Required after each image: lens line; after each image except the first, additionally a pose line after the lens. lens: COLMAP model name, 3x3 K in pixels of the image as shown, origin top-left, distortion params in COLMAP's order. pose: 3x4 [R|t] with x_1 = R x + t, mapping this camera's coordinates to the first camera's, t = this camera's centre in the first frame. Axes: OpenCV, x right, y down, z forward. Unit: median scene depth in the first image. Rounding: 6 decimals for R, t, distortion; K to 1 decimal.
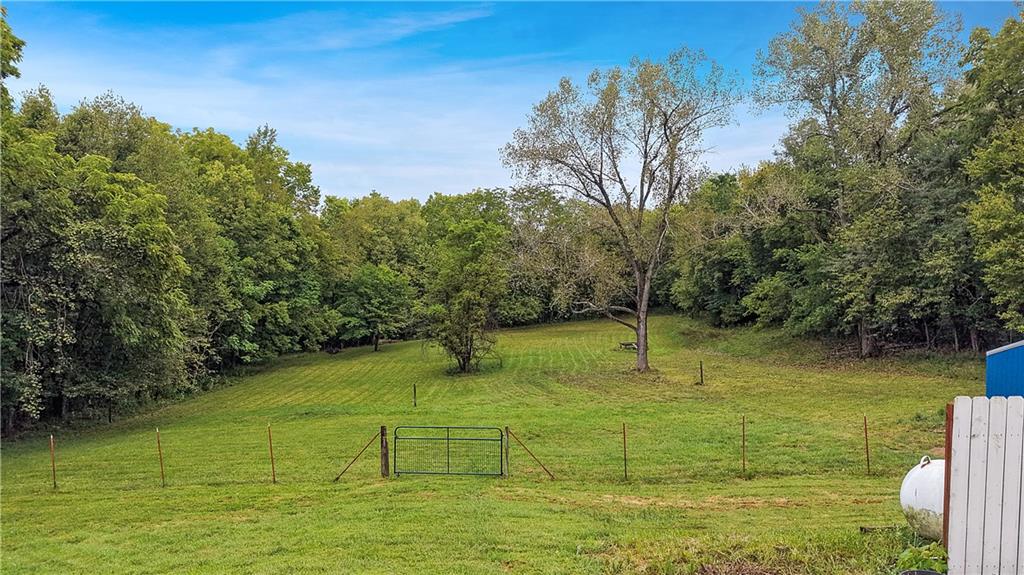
lens RADIAL K [[687.9, 0, 512.0], [0, 687.9, 287.4], [0, 0, 1]] dist [0.001138, -0.001340]
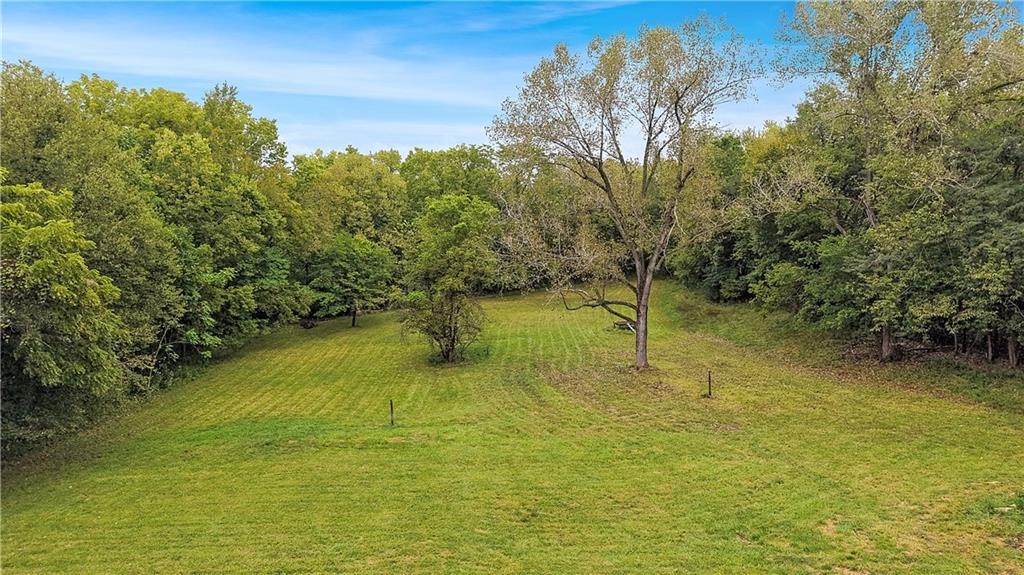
lens RADIAL K [[687.9, 0, 512.0], [0, 687.9, 287.4], [0, 0, 1]] dist [0.001138, -0.001340]
pose [[0.999736, 0.000985, 0.022949, -0.004163], [-0.003131, 0.995599, 0.093664, -0.065720], [-0.022756, -0.093711, 0.995339, 0.088838]]
